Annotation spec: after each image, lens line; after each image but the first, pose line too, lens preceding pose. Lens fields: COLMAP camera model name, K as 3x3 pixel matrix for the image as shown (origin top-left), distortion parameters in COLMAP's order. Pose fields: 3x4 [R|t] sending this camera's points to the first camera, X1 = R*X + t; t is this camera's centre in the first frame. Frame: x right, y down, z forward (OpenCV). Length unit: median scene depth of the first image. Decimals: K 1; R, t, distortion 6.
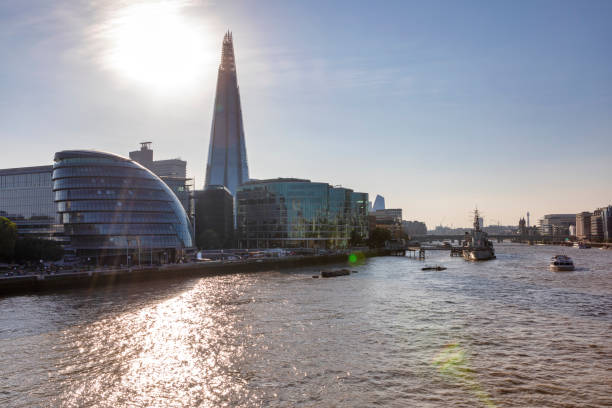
lens RADIAL K [[548.2, 0, 304.0], [0, 548.2, 205.8], [0, 0, 1]] dist [-0.022656, -0.007500]
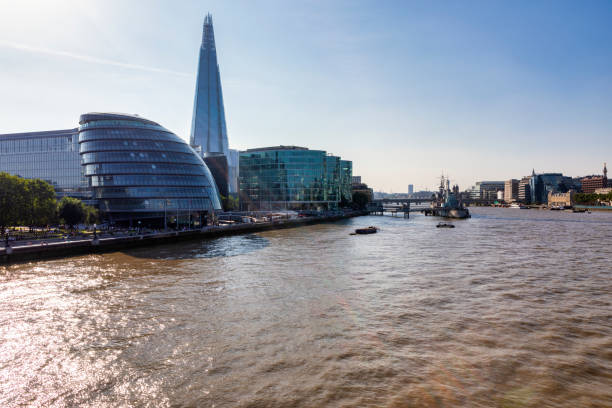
lens RADIAL K [[464.9, 0, 303.3], [0, 464.9, 200.9], [0, 0, 1]] dist [-0.026521, 0.001987]
pose [[0.995075, -0.001459, 0.099115, -0.111234], [-0.004143, 0.998406, 0.056286, 0.007441], [-0.099039, -0.056420, 0.993483, 0.095417]]
